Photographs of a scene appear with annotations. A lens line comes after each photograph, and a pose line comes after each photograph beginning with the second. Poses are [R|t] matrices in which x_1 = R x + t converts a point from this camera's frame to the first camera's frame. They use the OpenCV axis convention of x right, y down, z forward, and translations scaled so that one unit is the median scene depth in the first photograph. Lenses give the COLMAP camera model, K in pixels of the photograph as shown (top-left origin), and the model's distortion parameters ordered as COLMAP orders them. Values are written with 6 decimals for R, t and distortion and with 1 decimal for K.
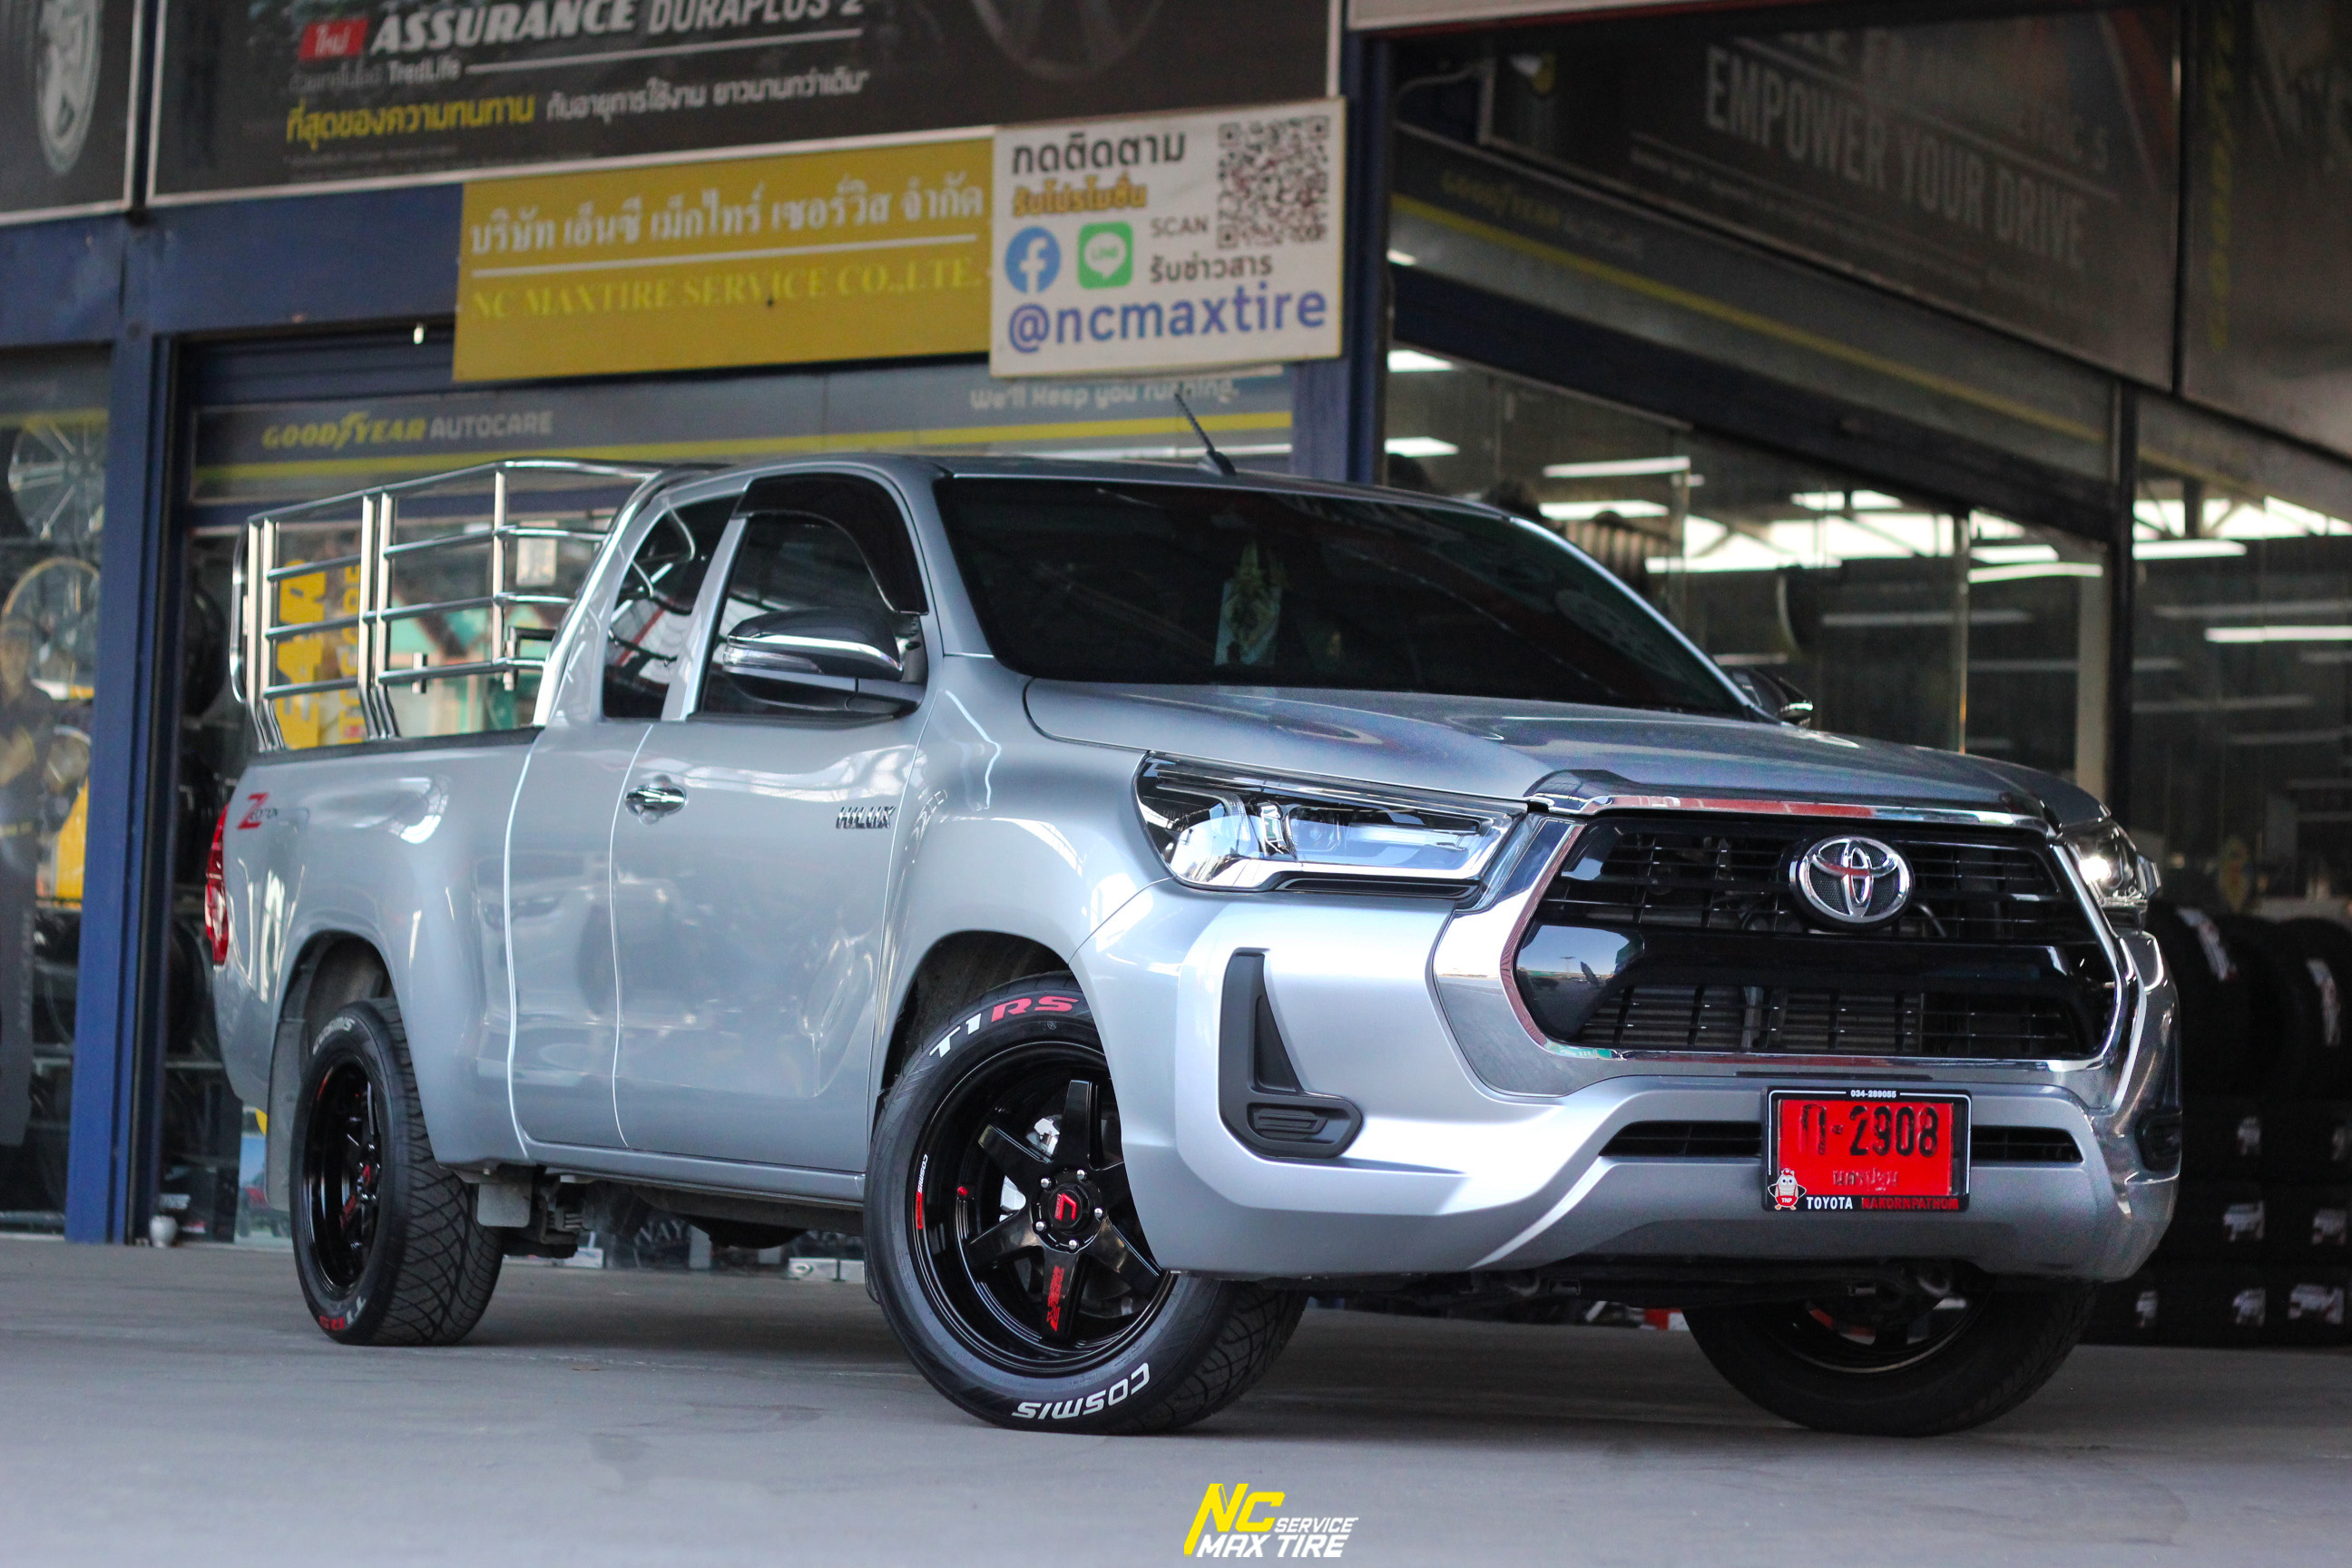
lens RADIAL K [[5494.7, 0, 1225.5], [0, 5494.7, 751.0], [0, 0, 1]] dist [-0.047320, -0.189981]
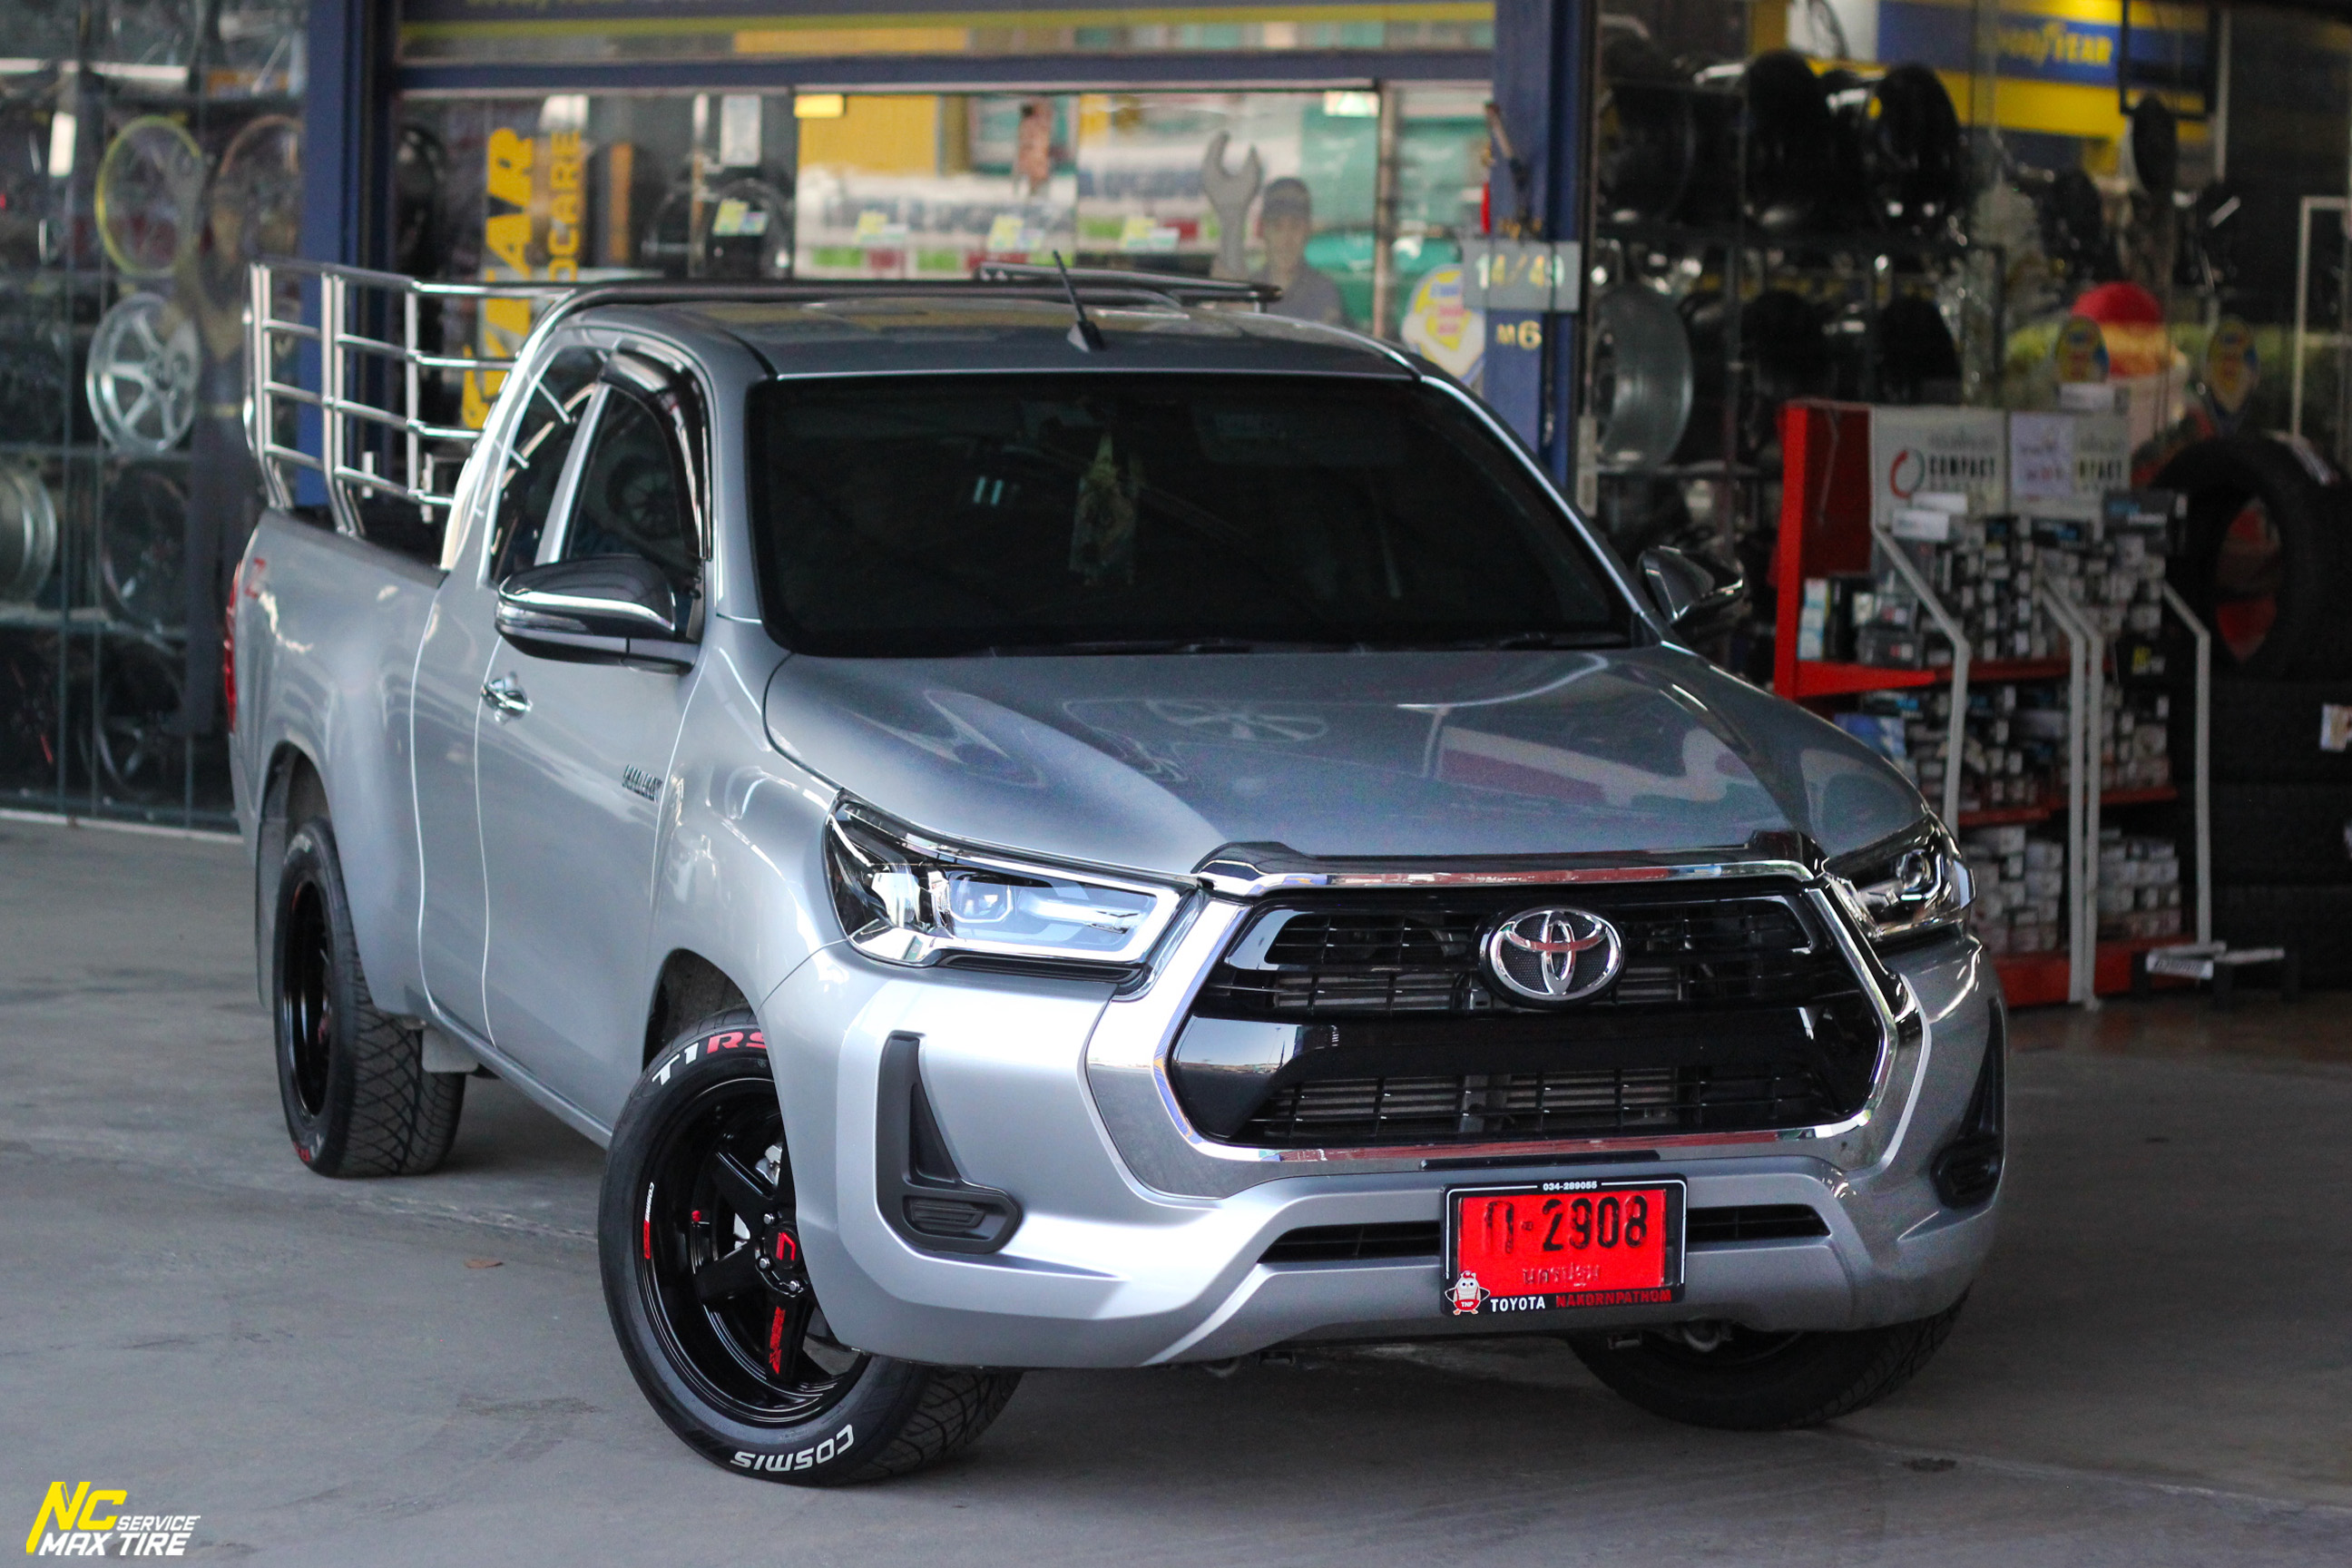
lens RADIAL K [[6061.0, 0, 1176.0], [0, 6061.0, 784.0], [0, 0, 1]] dist [-0.066828, -0.033985]
pose [[0.988899, 0.002571, -0.148569, 0.109116], [0.019790, 0.988665, 0.148831, -0.085394], [0.147268, -0.150119, 0.977638, -0.005038]]
